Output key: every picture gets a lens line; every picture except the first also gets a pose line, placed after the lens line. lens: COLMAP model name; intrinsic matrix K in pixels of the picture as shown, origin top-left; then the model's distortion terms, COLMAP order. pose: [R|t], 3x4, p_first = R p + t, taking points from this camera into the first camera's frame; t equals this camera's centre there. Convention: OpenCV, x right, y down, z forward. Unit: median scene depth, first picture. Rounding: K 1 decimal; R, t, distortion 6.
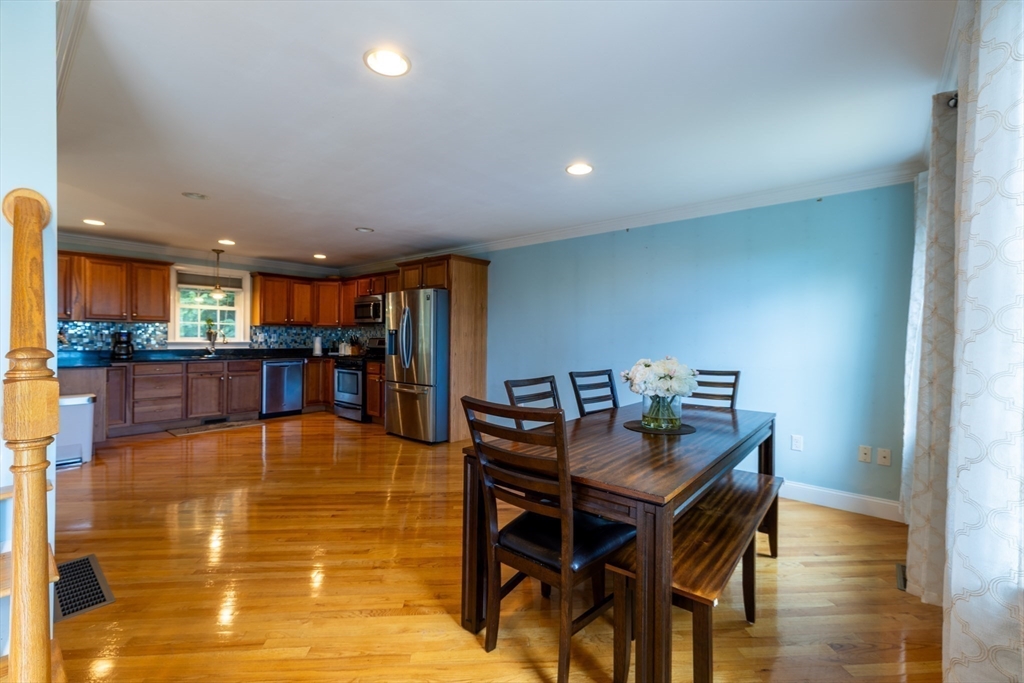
lens RADIAL K [[441.9, 0, 516.4], [0, 441.9, 340.3], [0, 0, 1]] dist [0.000207, 0.000846]
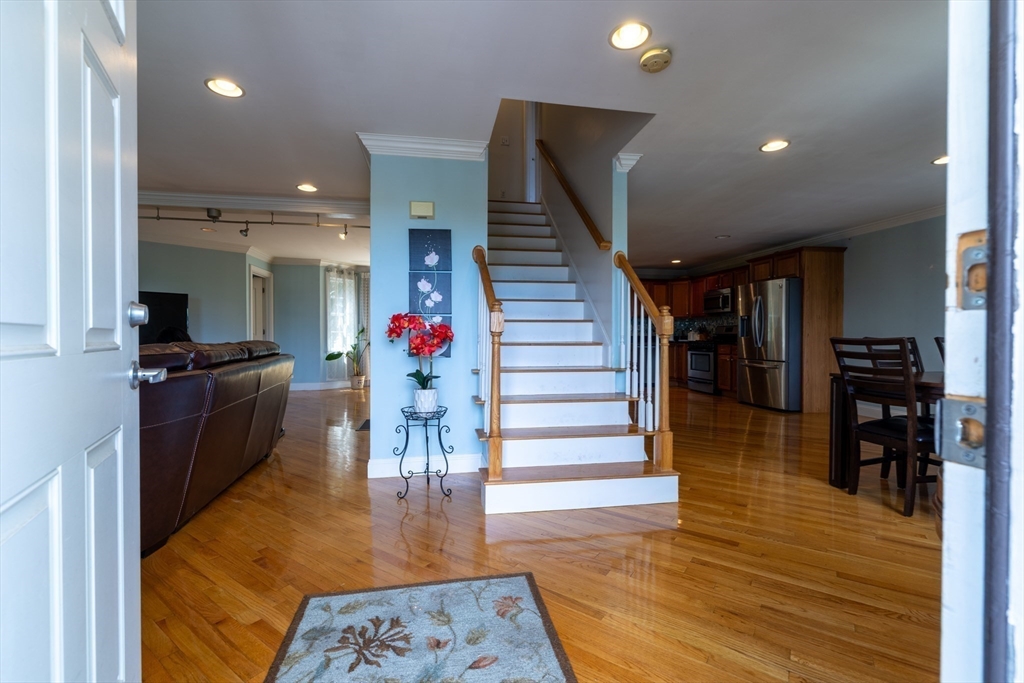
lens RADIAL K [[441.9, 0, 506.5], [0, 441.9, 340.9], [0, 0, 1]] dist [0.000207, 0.000846]
pose [[0.758896, -0.001695, -0.651210, 0.010526], [0.003131, 0.999995, 0.001046, 0.036843], [0.651204, -0.002833, 0.758897, -0.300120]]
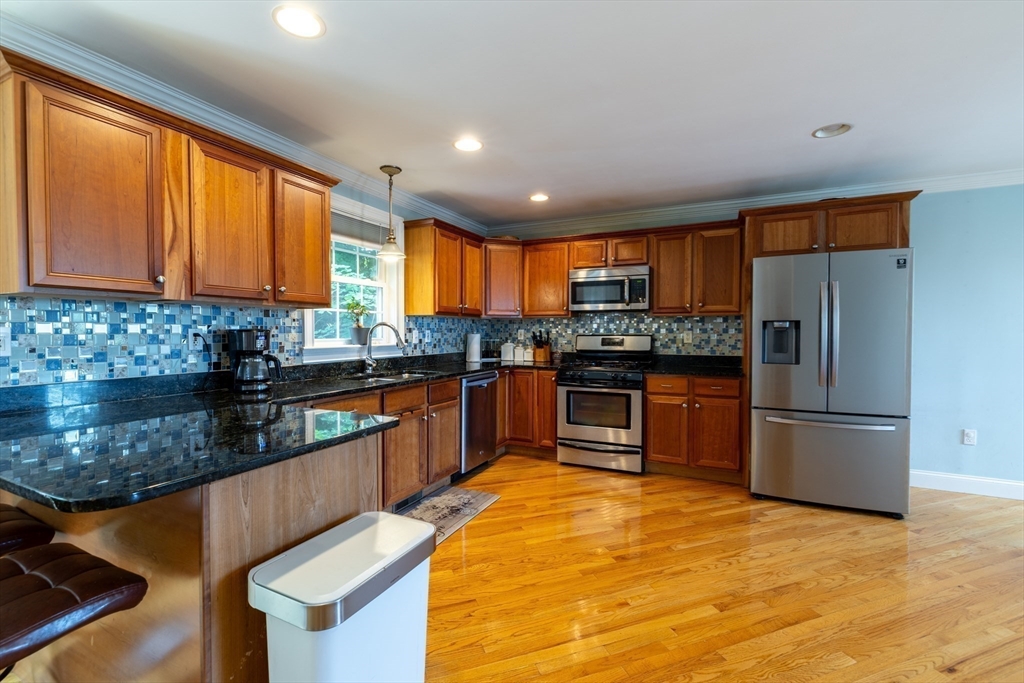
lens RADIAL K [[441.9, 0, 510.9], [0, 441.9, 341.2], [0, 0, 1]] dist [0.000207, 0.000846]
pose [[0.966625, -0.015691, 0.255713, -0.695755], [0.011046, 0.999747, 0.019592, -0.011448], [-0.255955, -0.016114, 0.966554, 0.477571]]
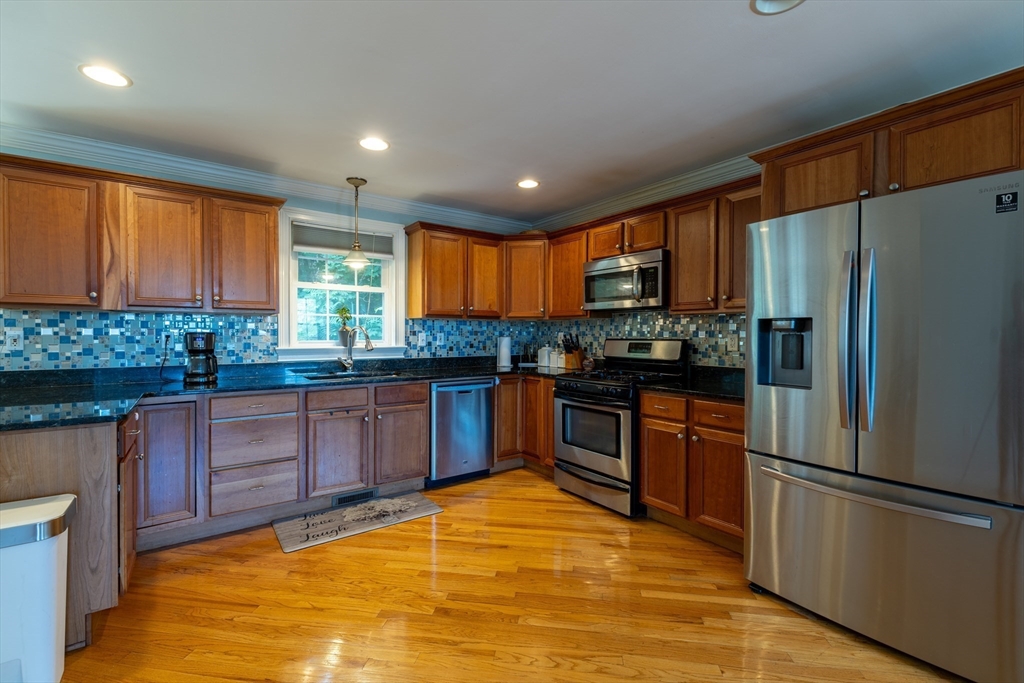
lens RADIAL K [[441.9, 0, 513.7], [0, 441.9, 340.3], [0, 0, 1]] dist [0.000207, 0.000846]
pose [[0.971360, -0.004656, -0.237568, -0.369633], [0.006439, 0.999957, 0.006728, -0.009054], [0.237526, -0.008065, 0.971348, 0.531497]]
